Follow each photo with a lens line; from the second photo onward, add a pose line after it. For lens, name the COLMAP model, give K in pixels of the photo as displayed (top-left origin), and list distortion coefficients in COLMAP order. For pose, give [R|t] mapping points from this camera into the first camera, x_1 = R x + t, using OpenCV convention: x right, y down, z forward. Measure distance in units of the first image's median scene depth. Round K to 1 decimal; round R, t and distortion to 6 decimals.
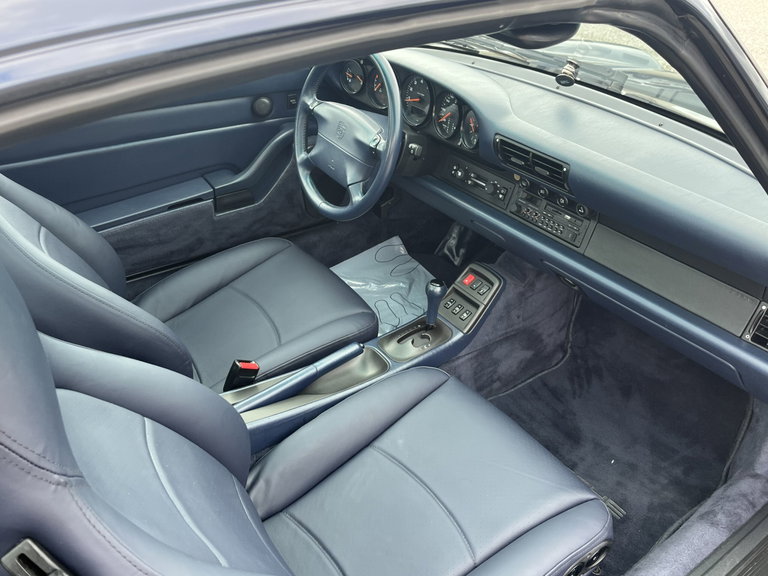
lens RADIAL K [[645.2, 0, 384.0], [0, 645.2, 288.0], [0, 0, 1]] dist [0.043981, -0.040124]
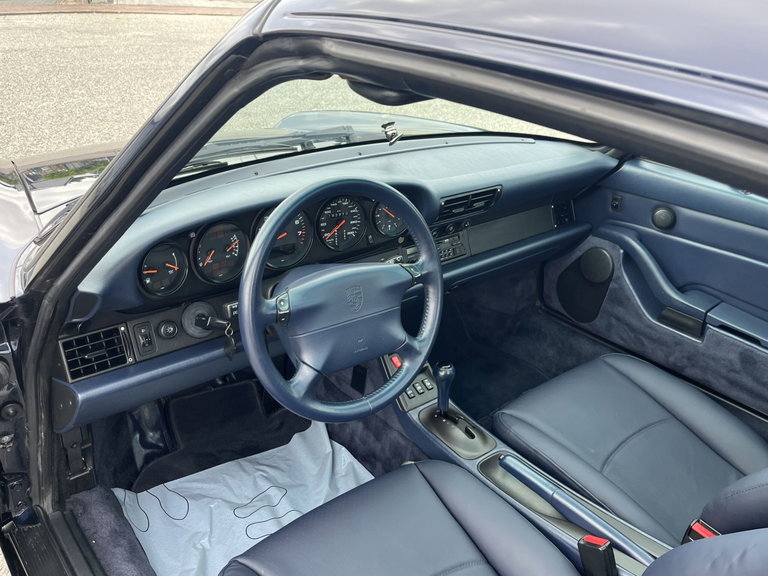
lens RADIAL K [[645.2, 0, 384.0], [0, 645.2, 288.0], [0, 0, 1]] dist [0.043981, -0.040124]
pose [[-0.100487, -0.452850, 0.885906, -0.672418], [0.494570, 0.749877, 0.439414, -0.534576], [-0.863309, 0.482298, 0.148613, 0.849332]]
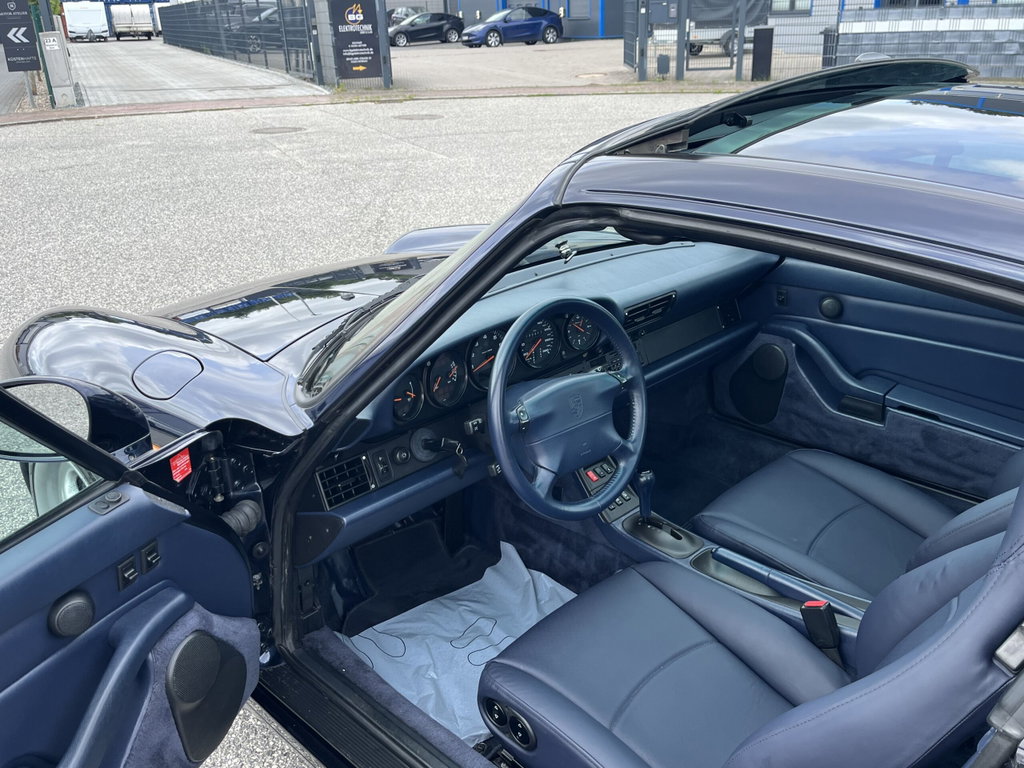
lens RADIAL K [[856.2, 0, 518.7], [0, 856.2, 386.7], [0, 0, 1]] dist [0.065056, -0.075917]
pose [[-0.206870, -0.383927, 0.899892, -0.947035], [0.543664, 0.719596, 0.431985, -0.726661], [-0.813409, 0.578604, 0.059864, 0.965894]]
